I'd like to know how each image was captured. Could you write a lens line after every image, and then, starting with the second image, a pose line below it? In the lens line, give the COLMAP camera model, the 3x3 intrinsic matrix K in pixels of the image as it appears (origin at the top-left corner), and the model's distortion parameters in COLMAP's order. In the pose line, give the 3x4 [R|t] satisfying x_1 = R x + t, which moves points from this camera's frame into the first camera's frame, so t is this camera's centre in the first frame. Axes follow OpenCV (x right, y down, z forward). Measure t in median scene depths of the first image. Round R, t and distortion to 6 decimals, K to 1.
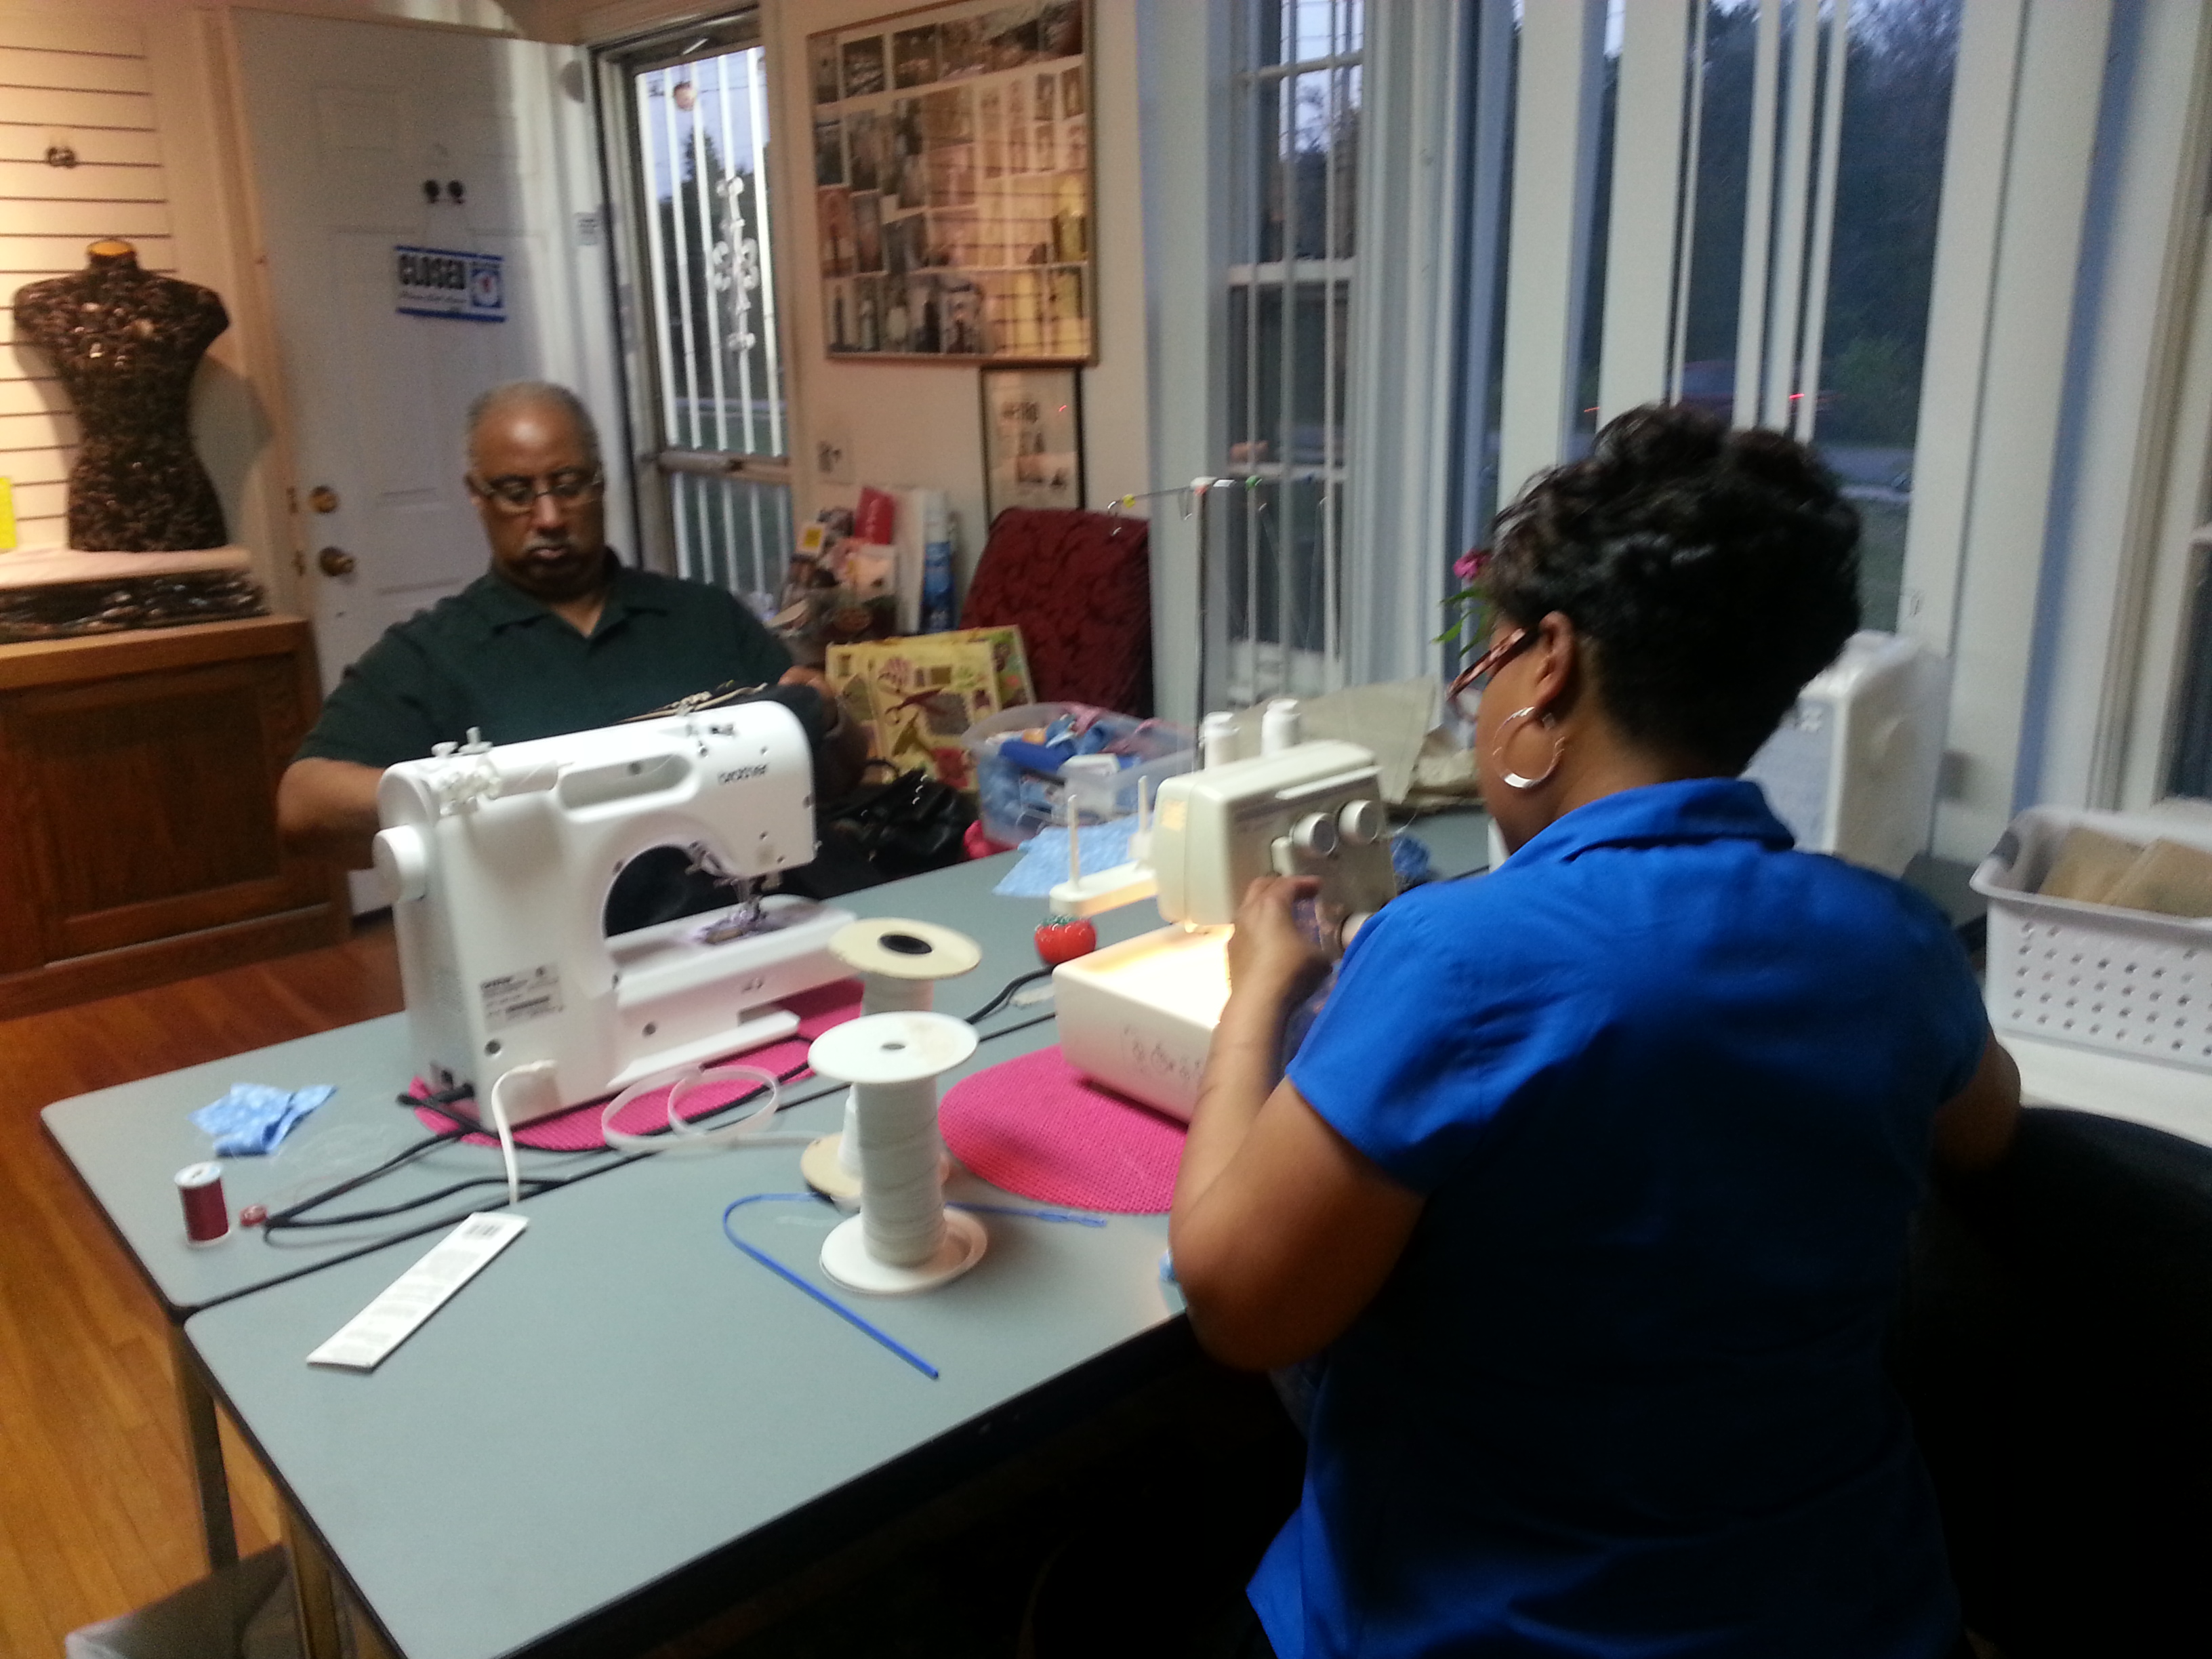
lens RADIAL K [[1794.0, 0, 1106.0], [0, 1794.0, 829.5], [0, 0, 1]] dist [0.121370, -0.152951]
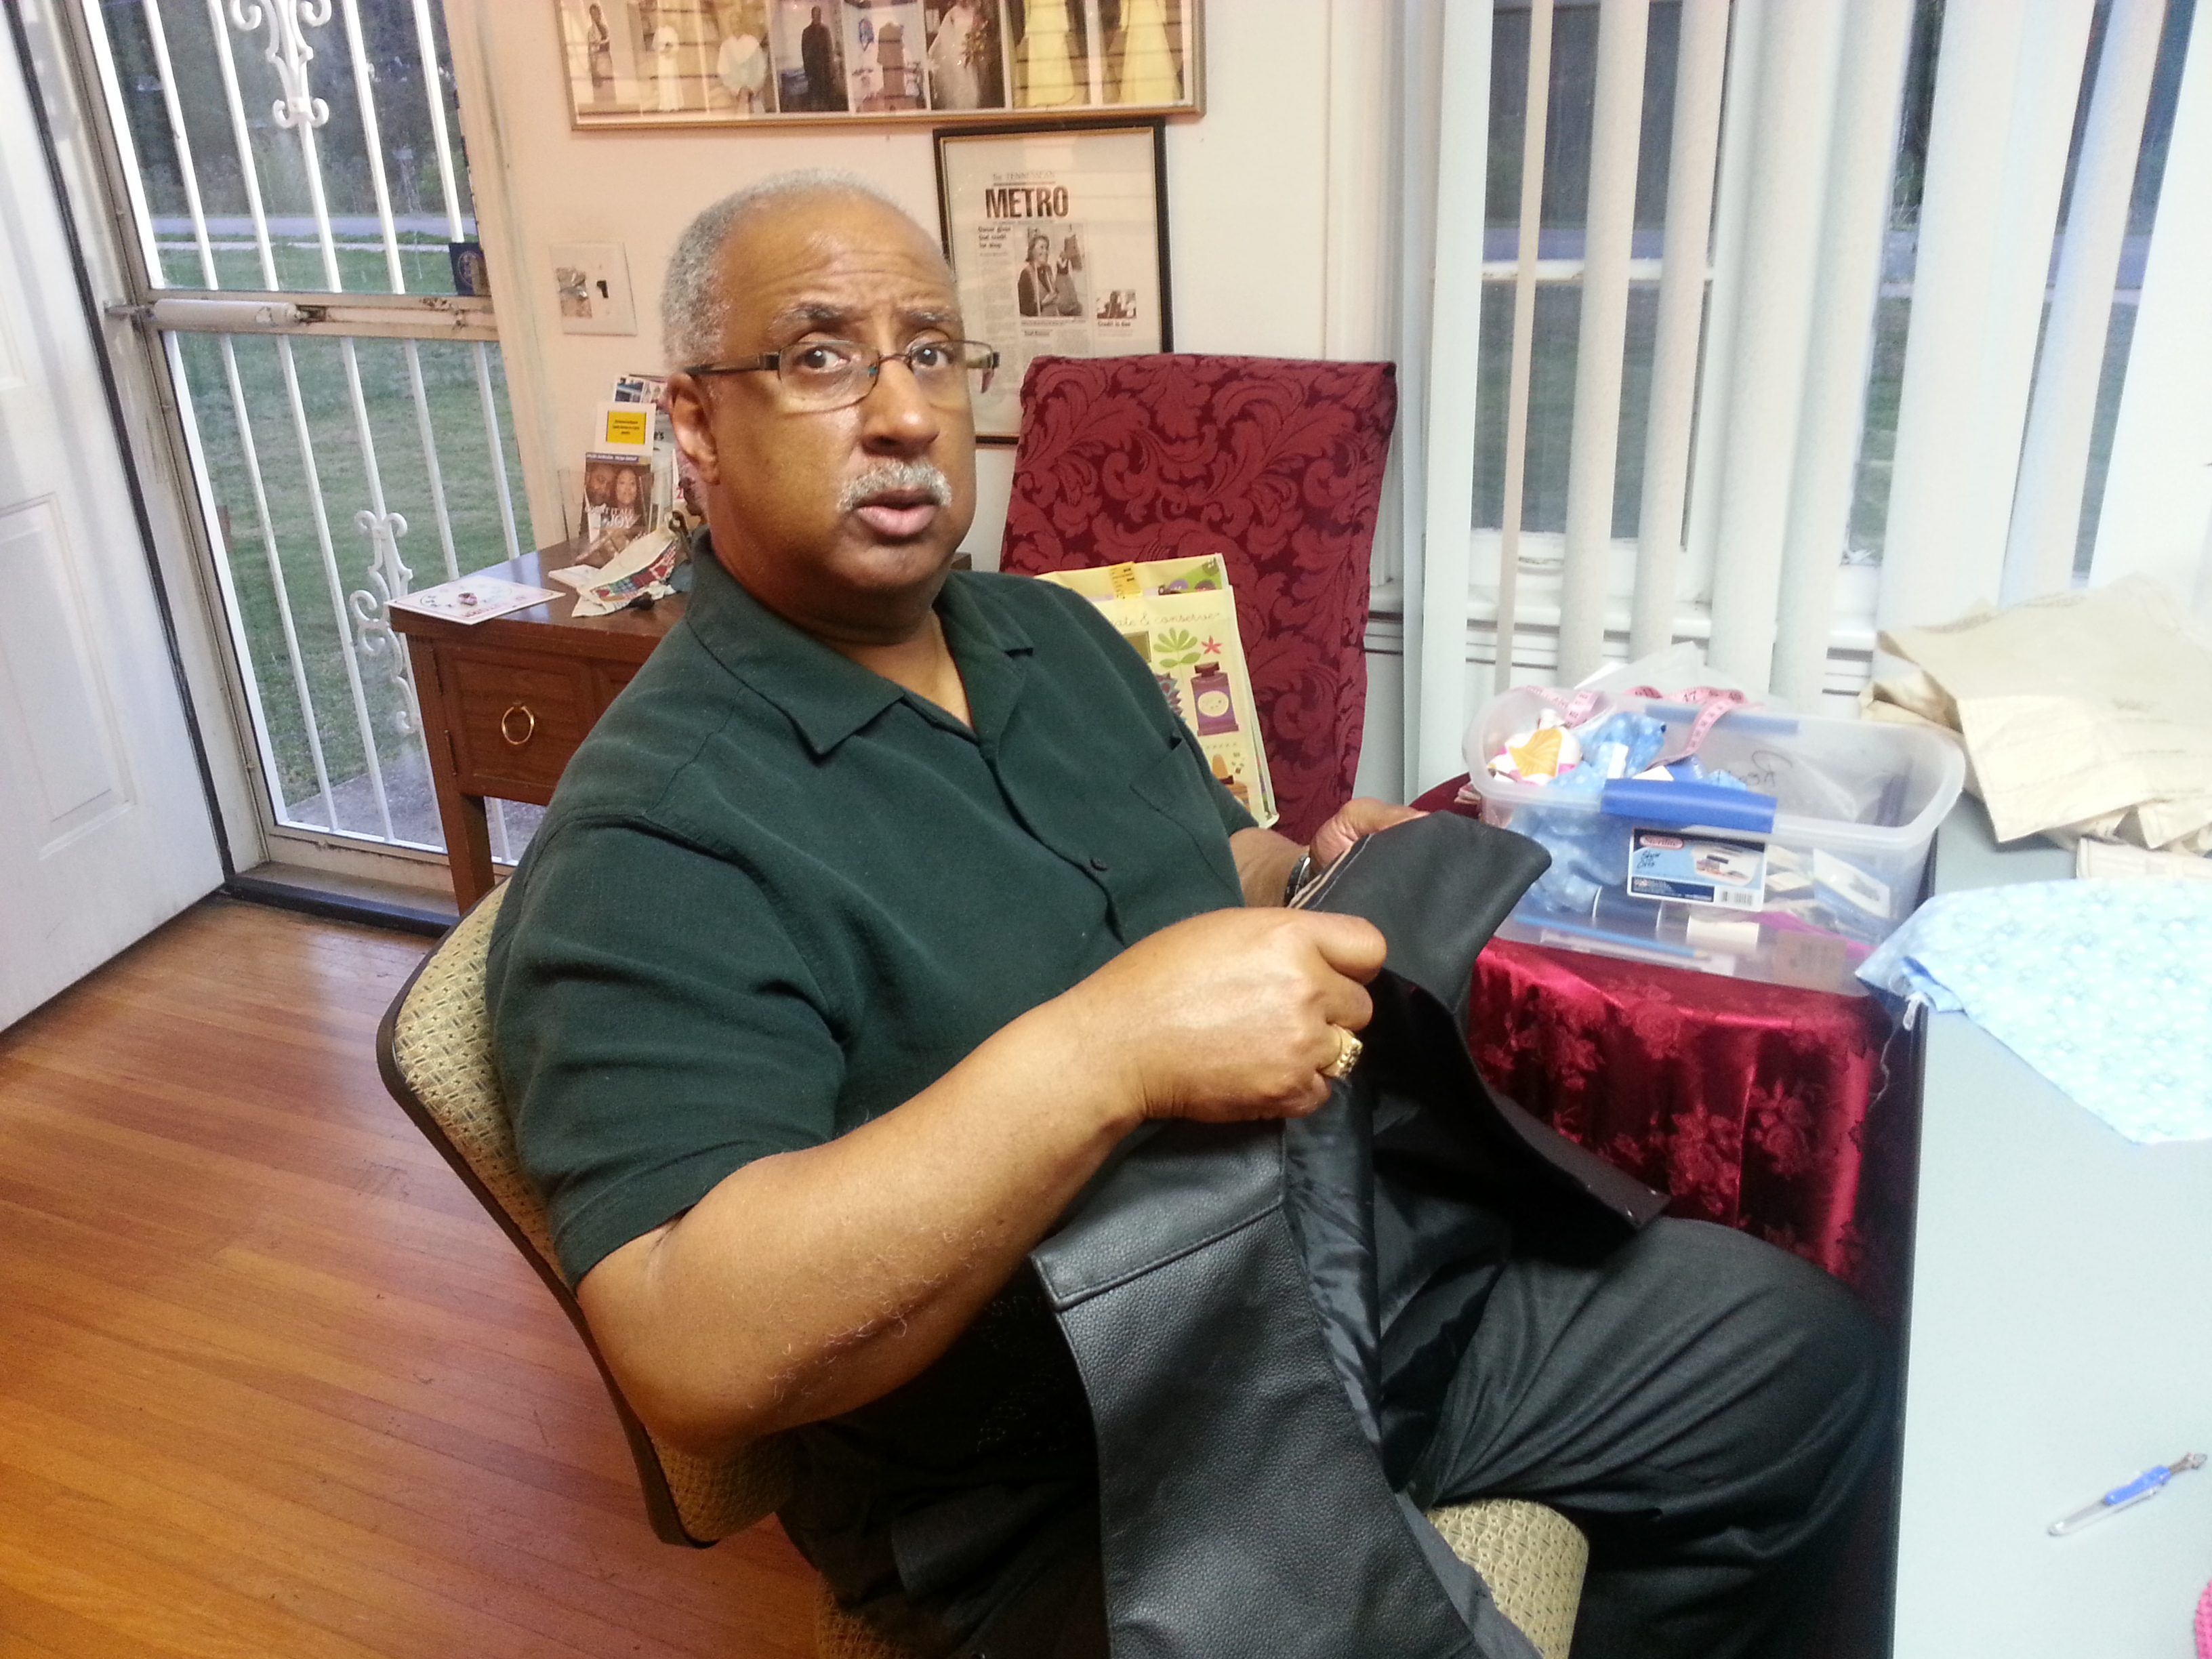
lens RADIAL K [[1794.0, 0, 1106.0], [0, 1794.0, 829.5], [0, 0, 1]] dist [0.121370, -0.152951]
pose [[0.908669, -0.176703, 0.378282, -0.316938], [0.135672, 0.981822, 0.132734, -0.100147], [-0.394860, -0.069289, 0.916125, 0.407192]]
